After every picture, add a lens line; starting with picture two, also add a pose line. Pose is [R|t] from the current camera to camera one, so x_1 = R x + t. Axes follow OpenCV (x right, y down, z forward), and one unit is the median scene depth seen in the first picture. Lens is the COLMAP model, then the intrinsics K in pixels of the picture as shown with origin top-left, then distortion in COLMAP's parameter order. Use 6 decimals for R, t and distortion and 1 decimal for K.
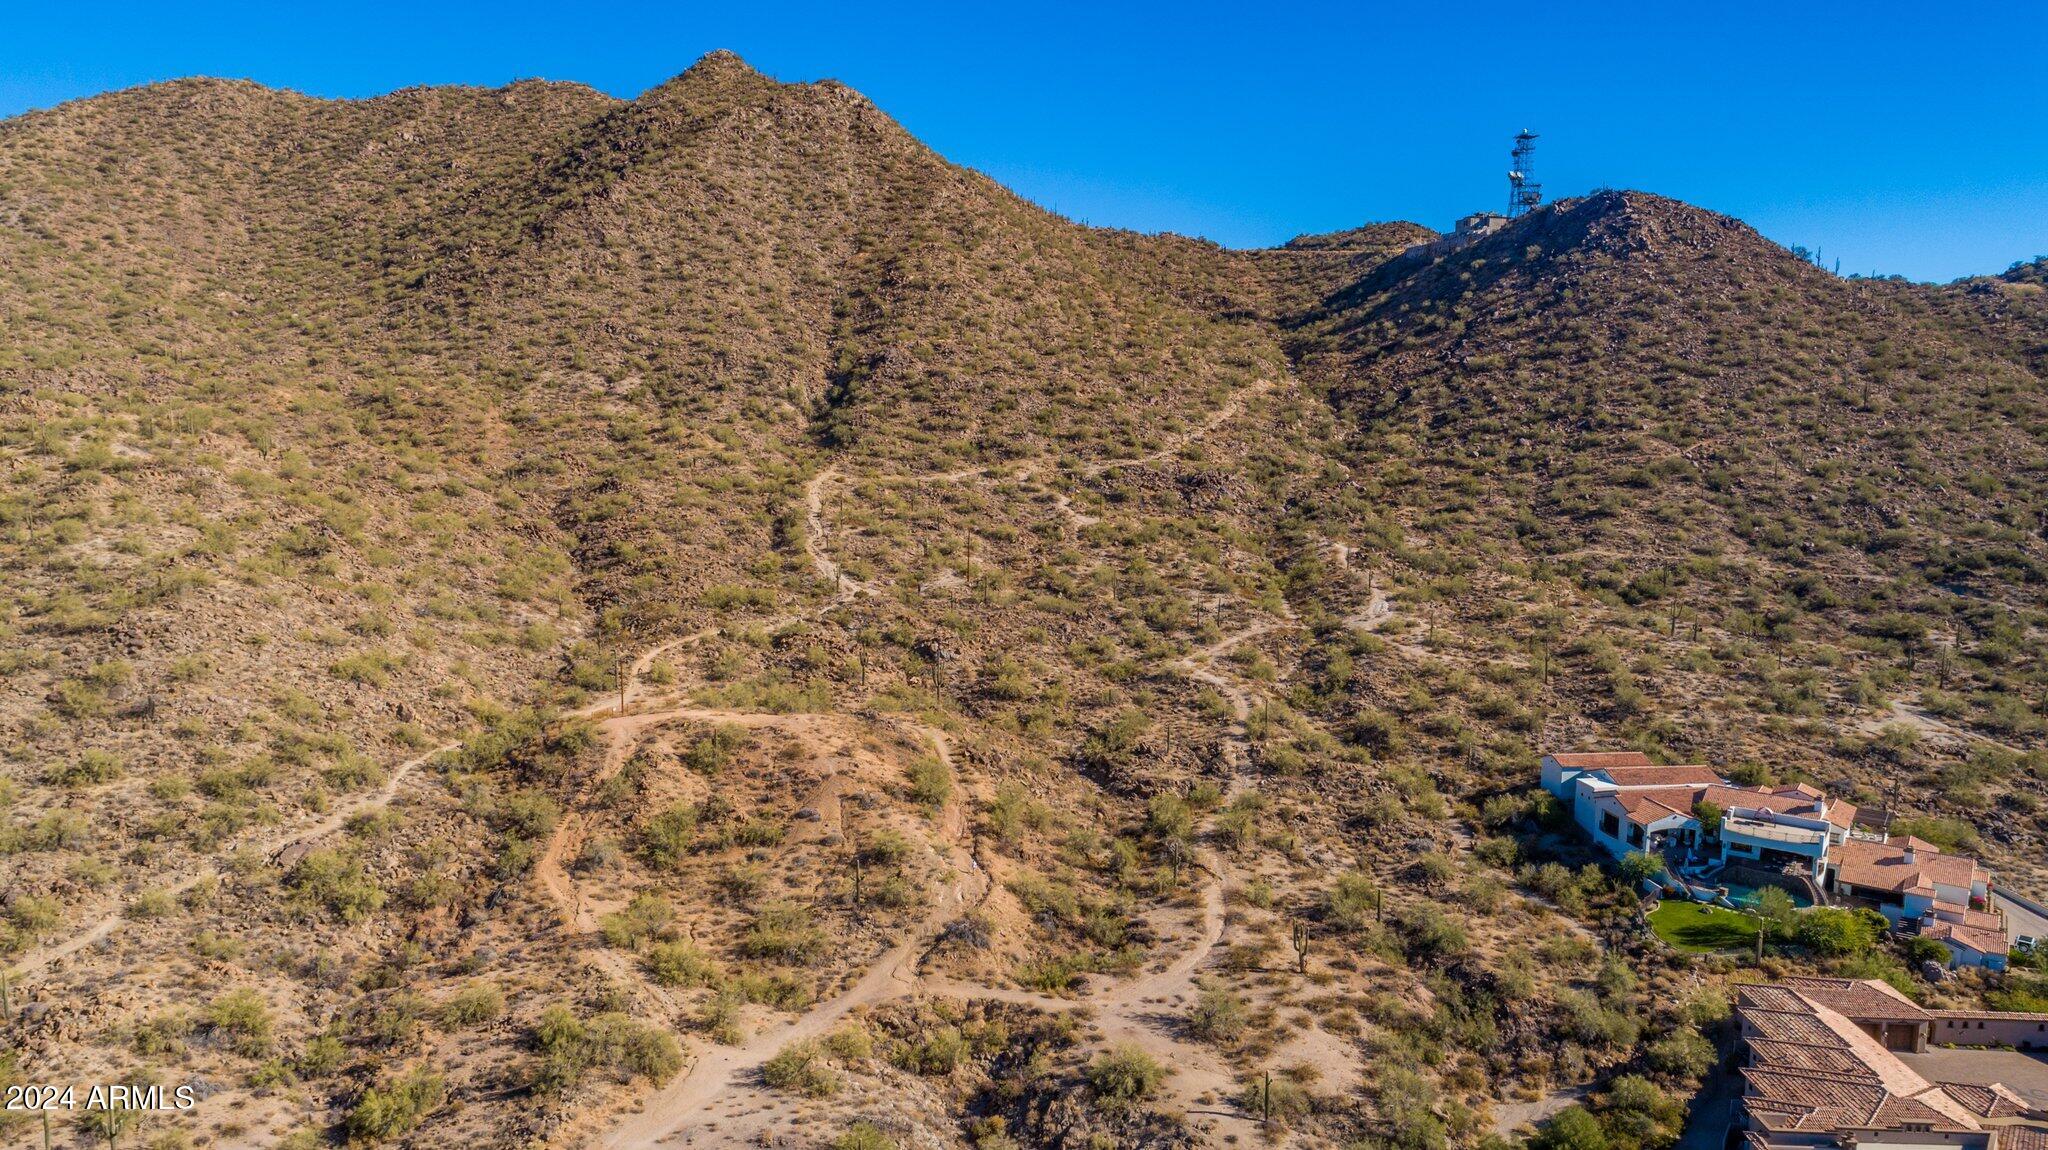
lens RADIAL K [[1361.0, 0, 1028.7], [0, 1361.0, 577.2], [0, 0, 1]] dist [0.002344, 0.006189]
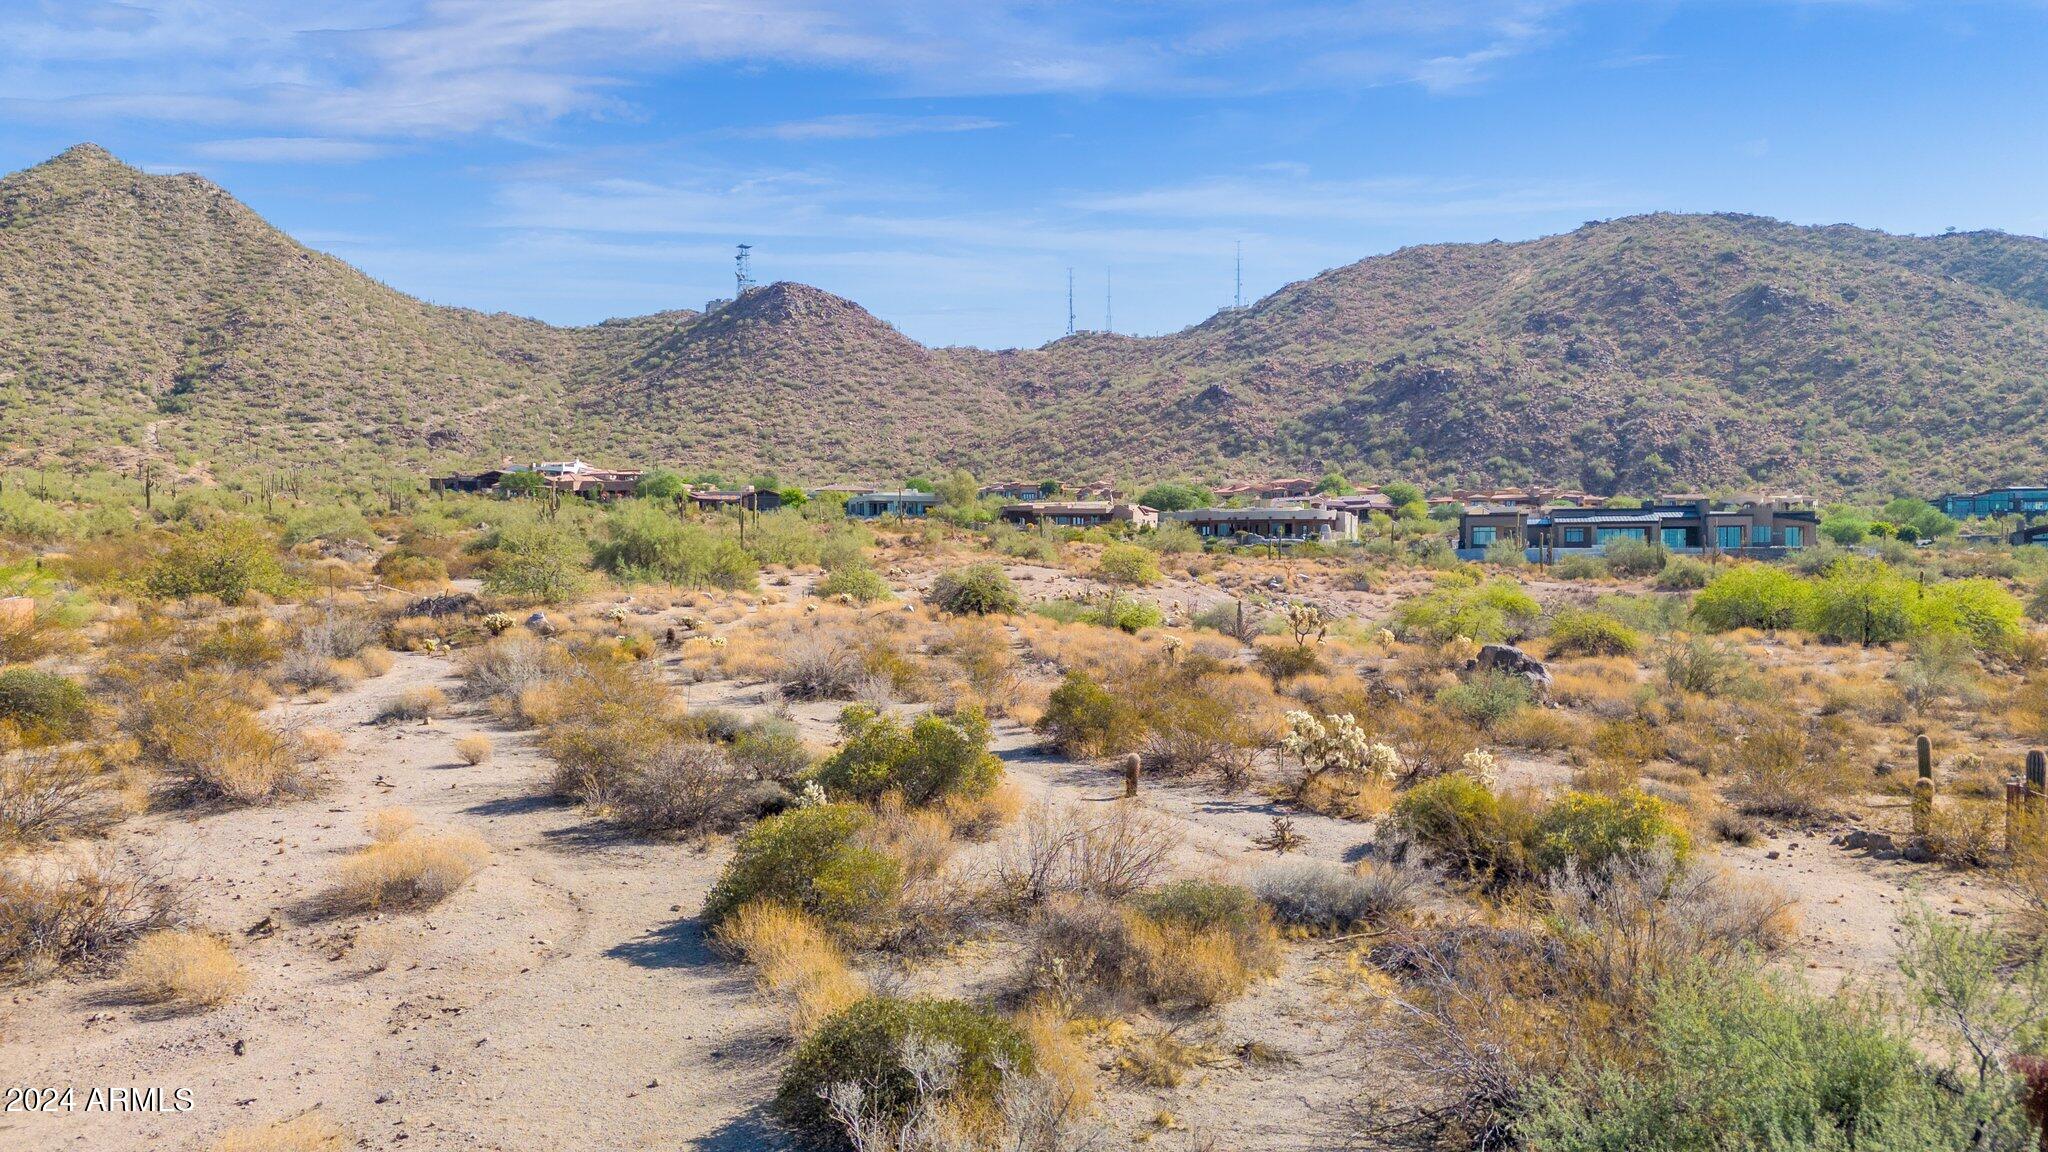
lens RADIAL K [[1519.0, 0, 1019.5], [0, 1519.0, 582.8], [0, 0, 1]] dist [0.088015, -0.076829]
pose [[0.949882, -0.020382, 0.311944, 0.151247], [0.056977, 0.992446, -0.108652, 0.245651], [-0.307373, 0.120980, 0.943867, -0.634476]]
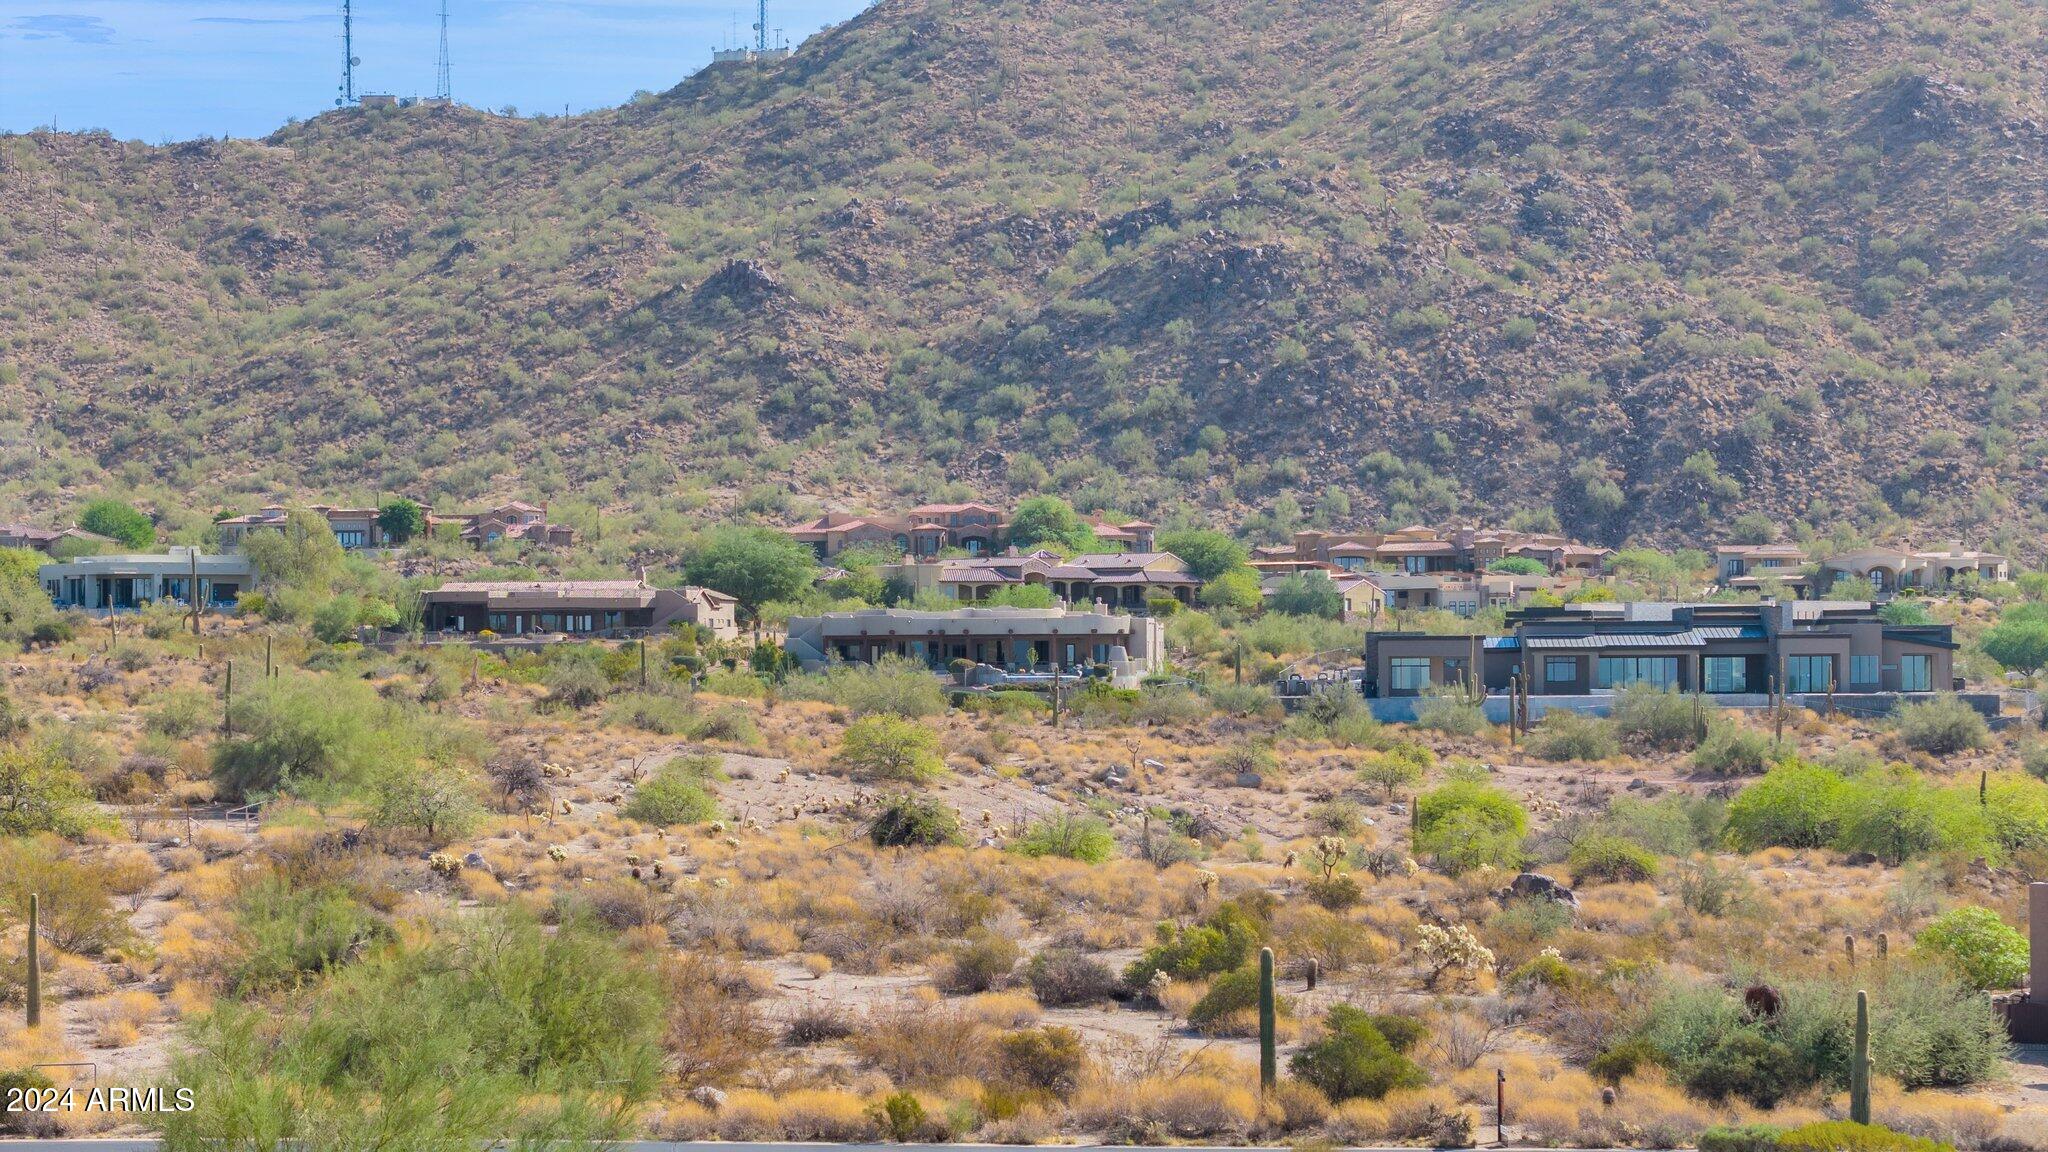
lens RADIAL K [[4154.7, 0, 1041.8], [0, 4154.7, 594.0], [0, 0, 1]] dist [-0.126411, 0.000000]
pose [[0.853727, -0.010805, 0.520608, 0.038565], [0.085951, 0.988995, -0.120421, 0.252755], [-0.513578, 0.147554, 0.845261, -0.771192]]
